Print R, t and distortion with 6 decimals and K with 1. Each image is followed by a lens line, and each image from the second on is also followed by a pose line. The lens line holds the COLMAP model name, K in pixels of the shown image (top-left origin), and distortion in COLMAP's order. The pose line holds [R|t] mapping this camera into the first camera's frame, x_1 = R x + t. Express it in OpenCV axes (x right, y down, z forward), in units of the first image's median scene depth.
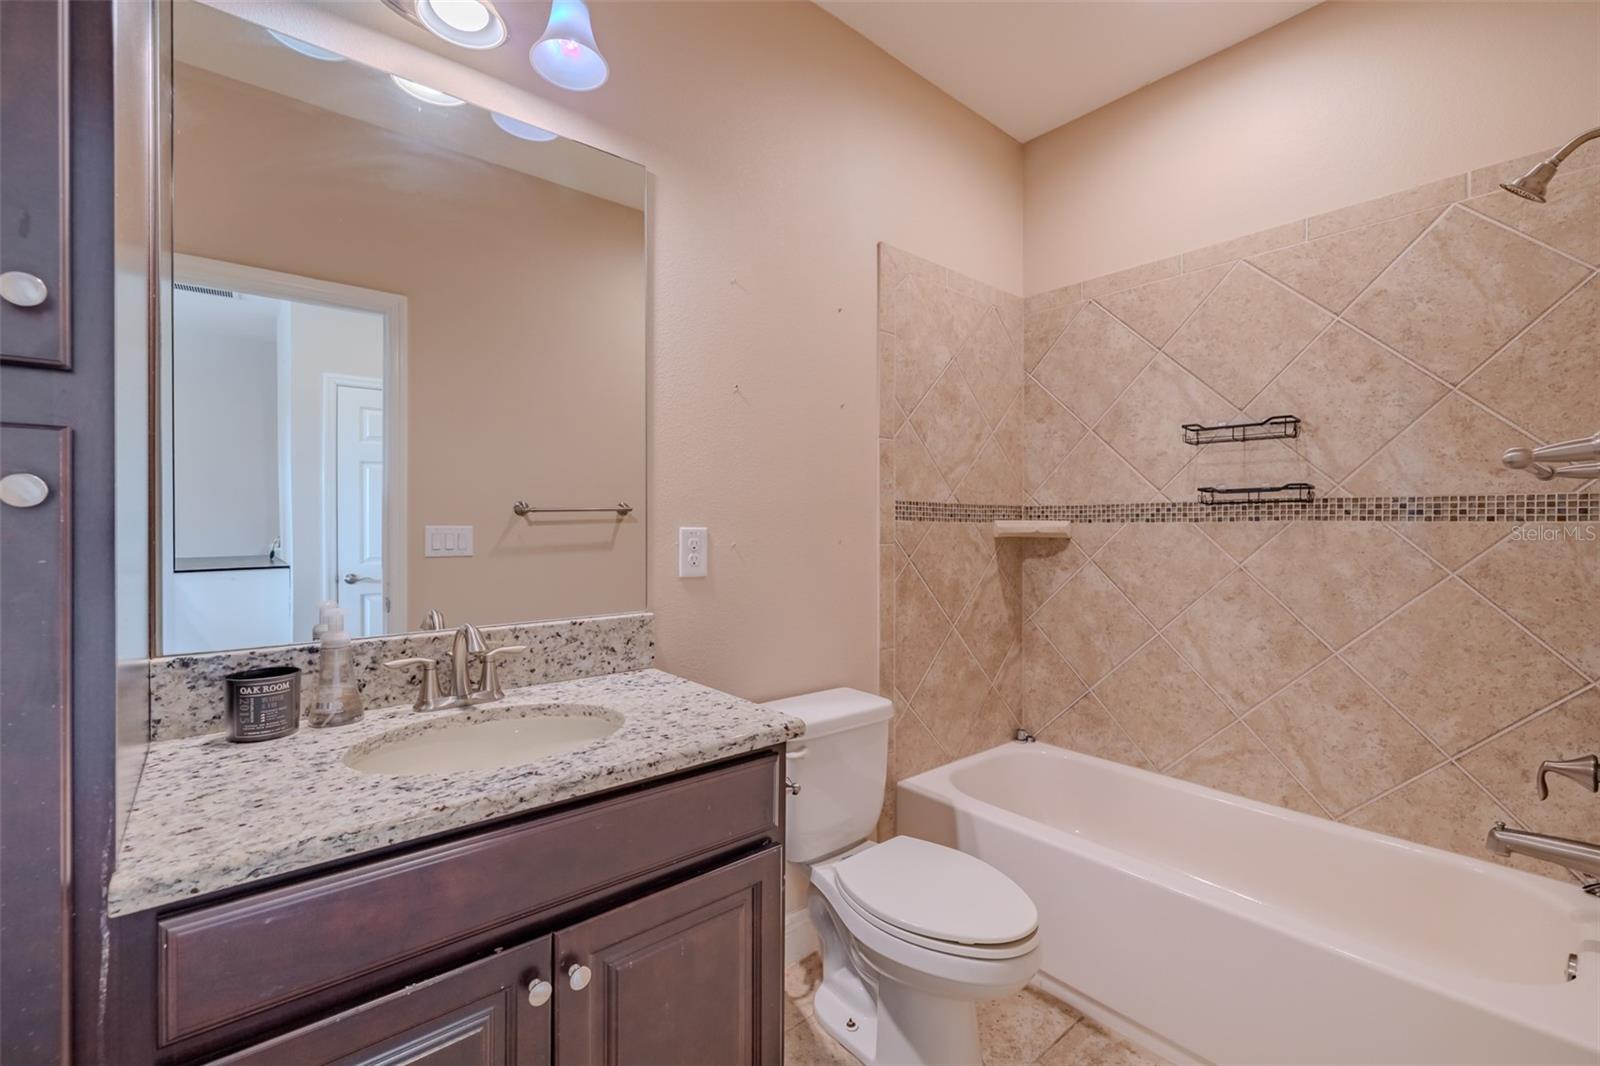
lens RADIAL K [[663.7, 0, 769.9], [0, 663.7, 506.5], [0, 0, 1]] dist [-0.001644, -0.000052]
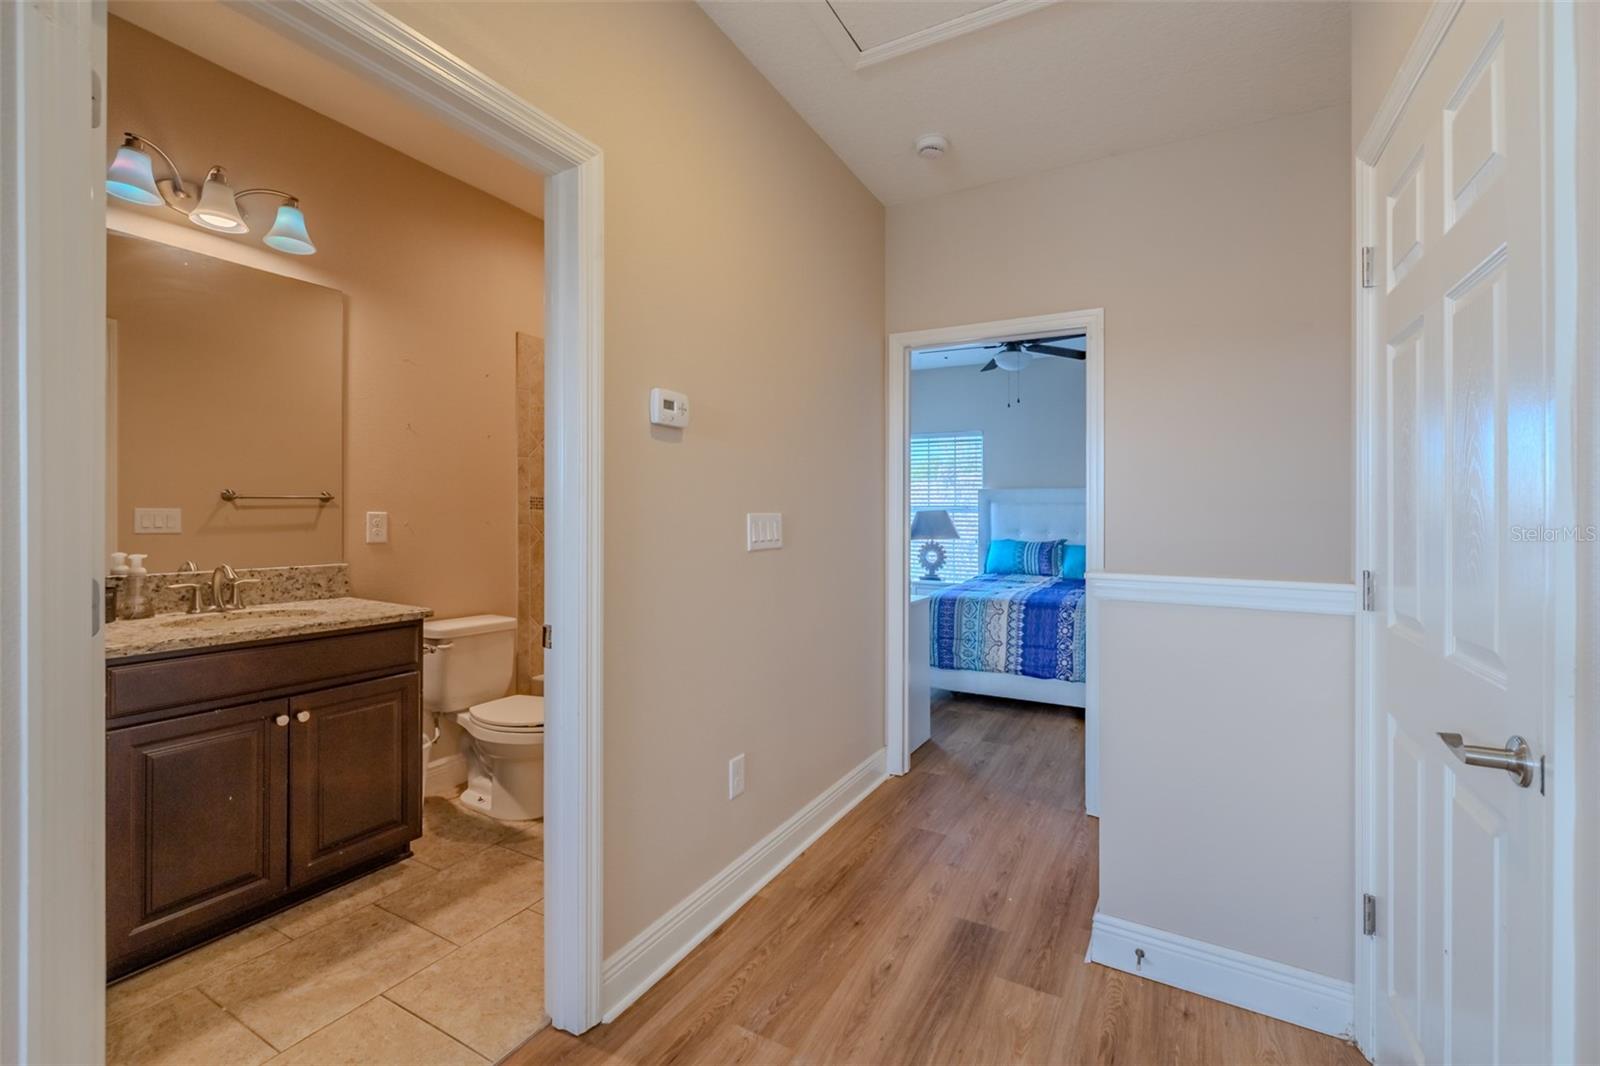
lens RADIAL K [[681.3, 0, 779.9], [0, 681.3, 521.4], [0, 0, 1]] dist [-0.000389, 0.000296]
pose [[0.931506, 0.008063, 0.363638, 0.197281], [-0.022215, 0.999149, 0.034752, -0.025394], [-0.363048, -0.040450, 0.930892, -0.909294]]
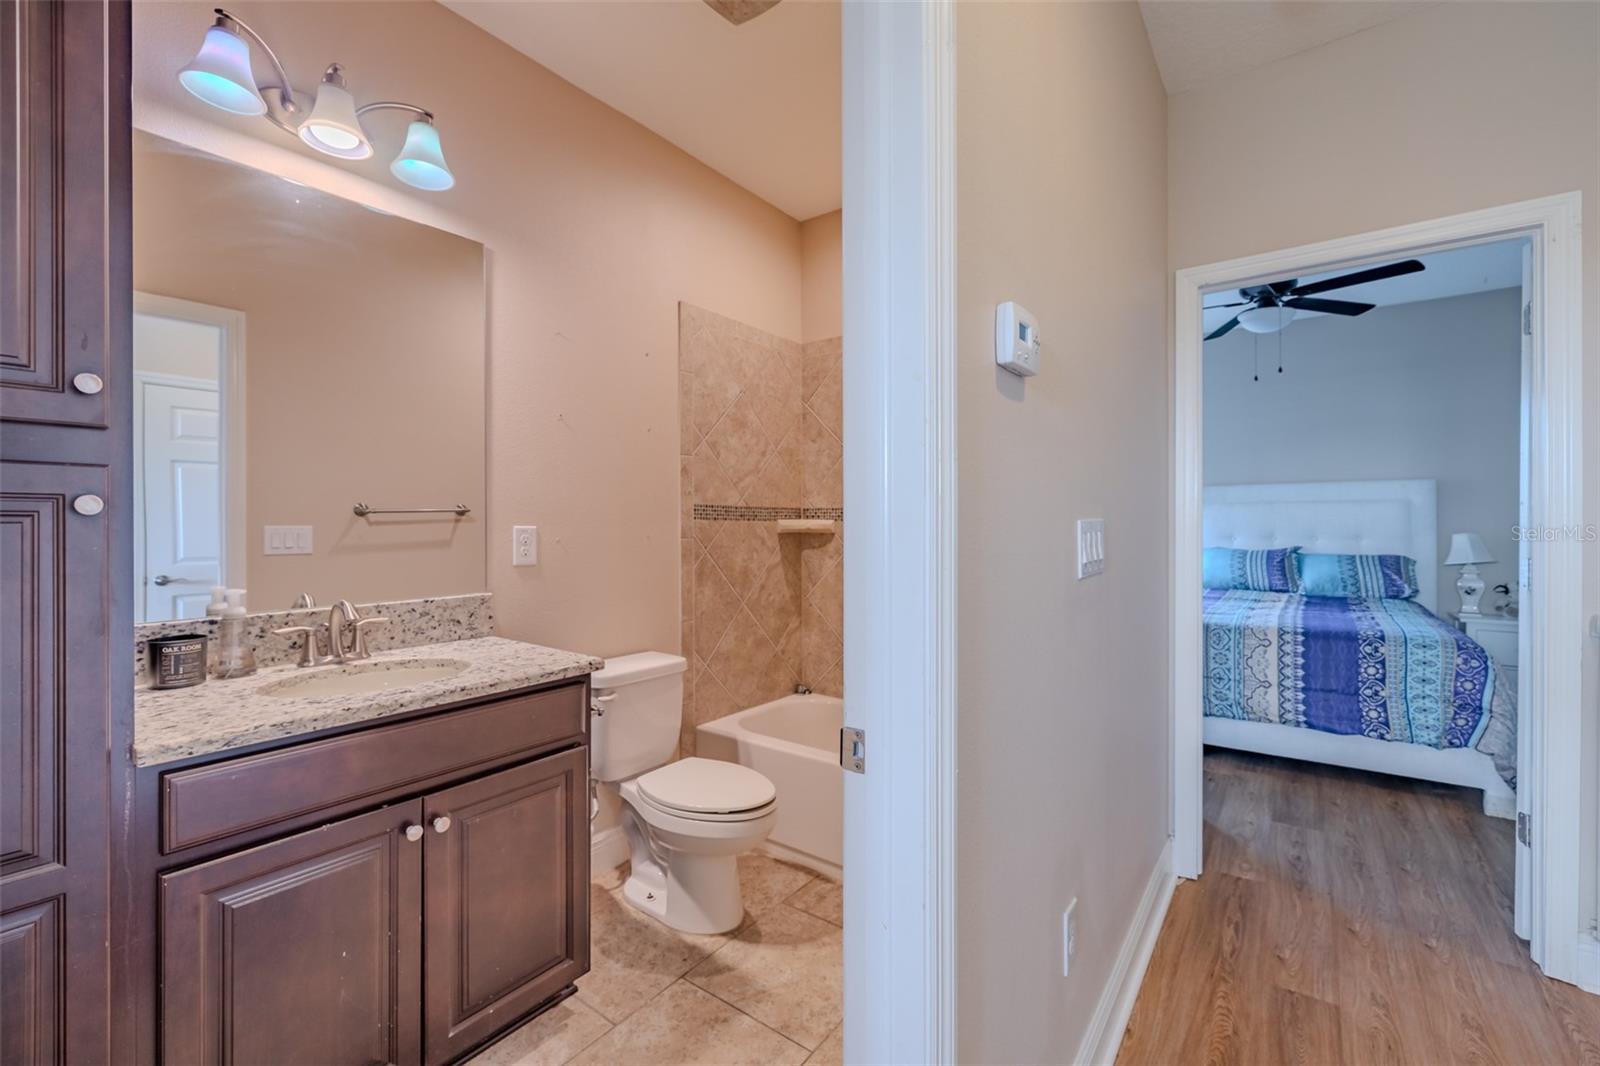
lens RADIAL K [[665.4, 0, 763.9], [0, 665.4, 514.4], [0, 0, 1]] dist [-0.001099, 0.000187]
pose [[0.976066, -0.001142, 0.217470, 0.055103], [-0.001850, 0.999906, 0.013557, -0.009371], [-0.217465, -0.013635, 0.975973, -0.347253]]
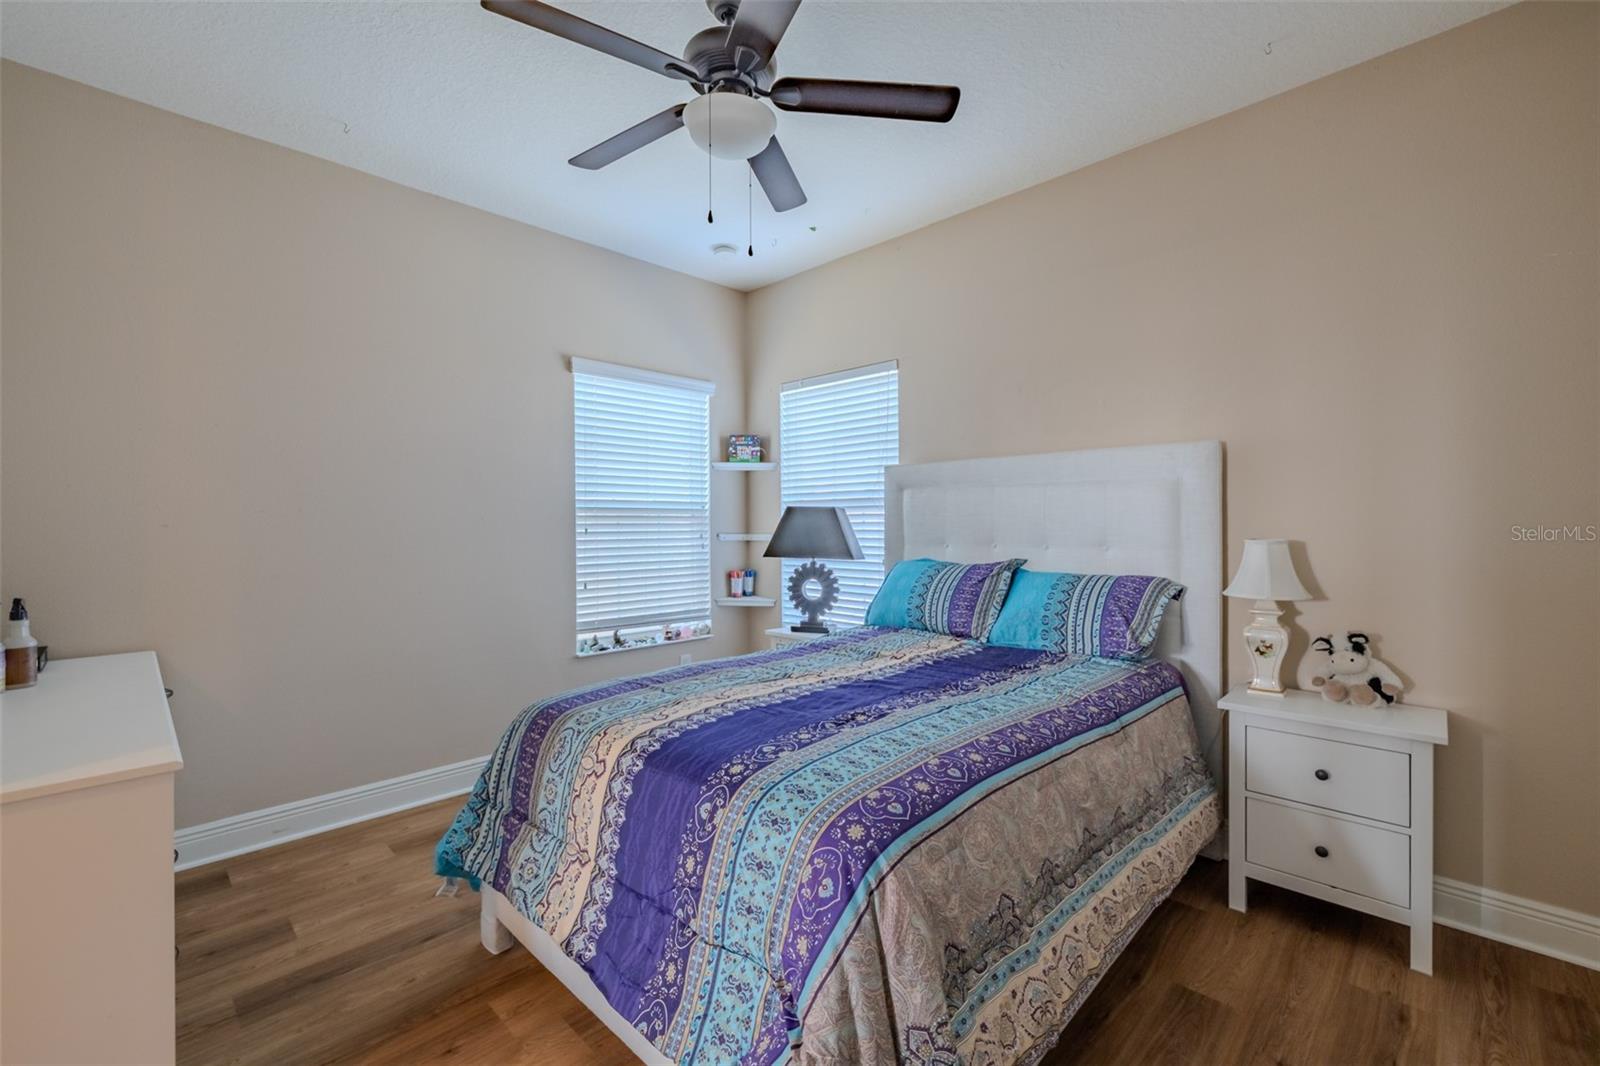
lens RADIAL K [[671.2, 0, 800.0], [0, 671.2, 533.0], [0, 0, 1]] dist [-0.000086, 0.000053]
pose [[0.993785, -0.007086, 0.111092, 2.280839], [0.002860, 0.999268, 0.038160, 0.031547], [-0.111281, -0.037605, 0.993077, 0.342060]]
